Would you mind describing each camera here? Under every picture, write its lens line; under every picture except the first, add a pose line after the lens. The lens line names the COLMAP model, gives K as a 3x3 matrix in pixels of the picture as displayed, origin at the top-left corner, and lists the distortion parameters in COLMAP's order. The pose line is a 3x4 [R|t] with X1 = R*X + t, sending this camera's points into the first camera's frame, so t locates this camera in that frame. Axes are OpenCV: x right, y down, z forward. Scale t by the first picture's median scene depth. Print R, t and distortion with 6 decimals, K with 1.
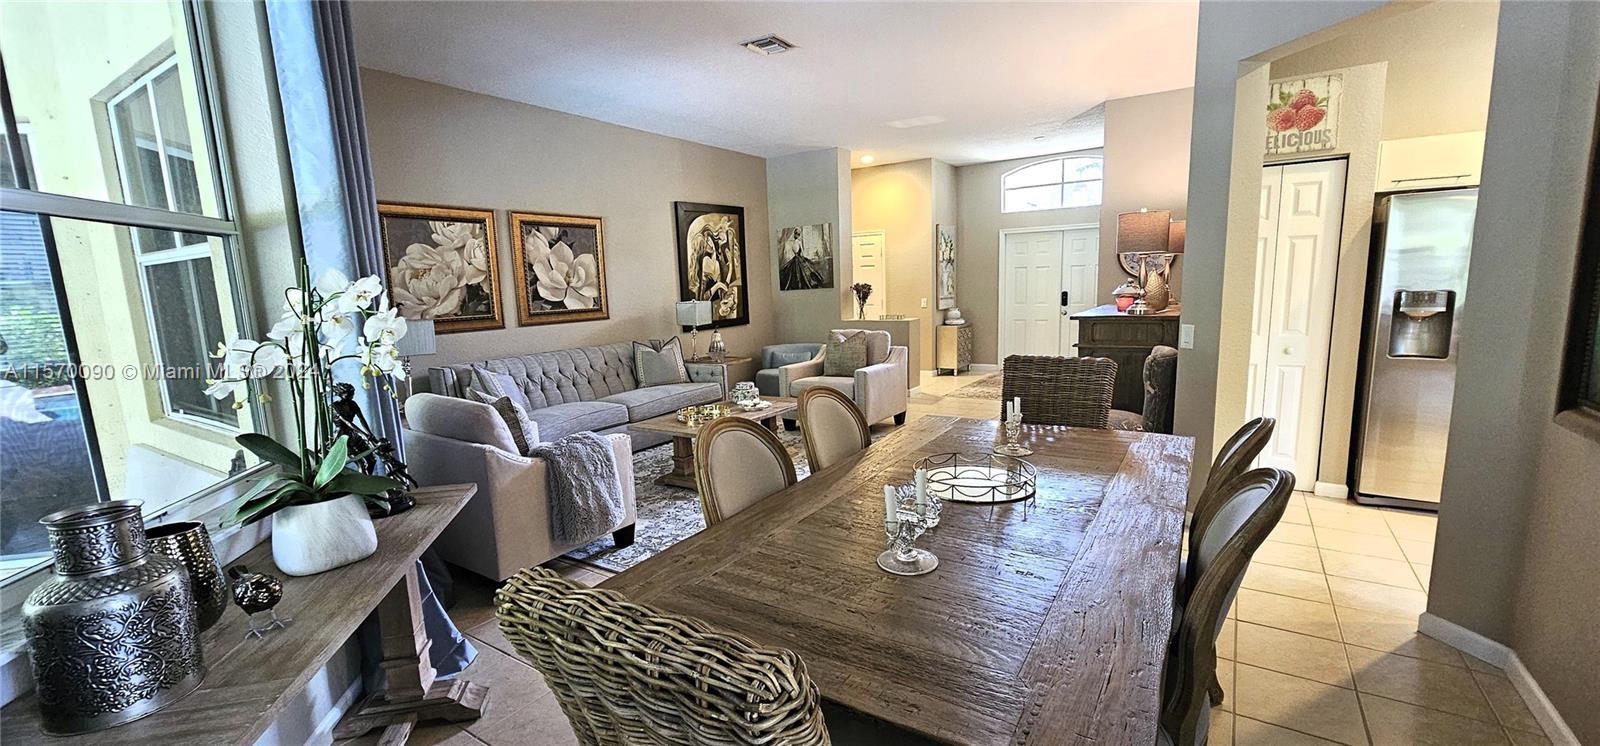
lens RADIAL K [[656.2, 0, 796.0], [0, 656.2, 386.2], [0, 0, 1]] dist [0.001045, -0.000070]
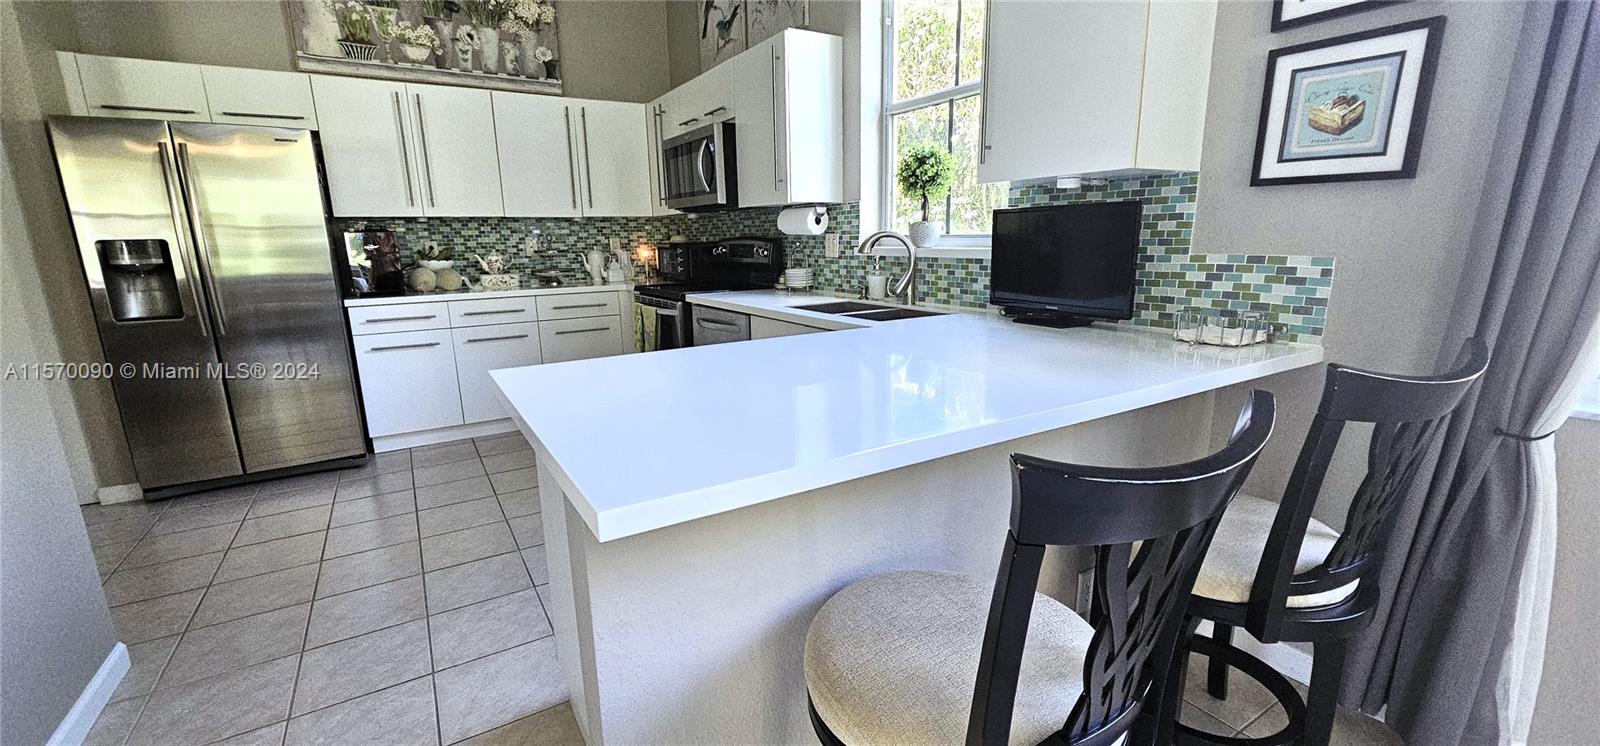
lens RADIAL K [[656.2, 0, 796.0], [0, 656.2, 386.2], [0, 0, 1]] dist [0.001045, -0.000070]
pose [[0.422527, -0.177249, 0.888849, 0.250215], [0.147720, 0.981045, 0.125413, 0.027111], [-0.894231, 0.078310, 0.440702, -0.051164]]
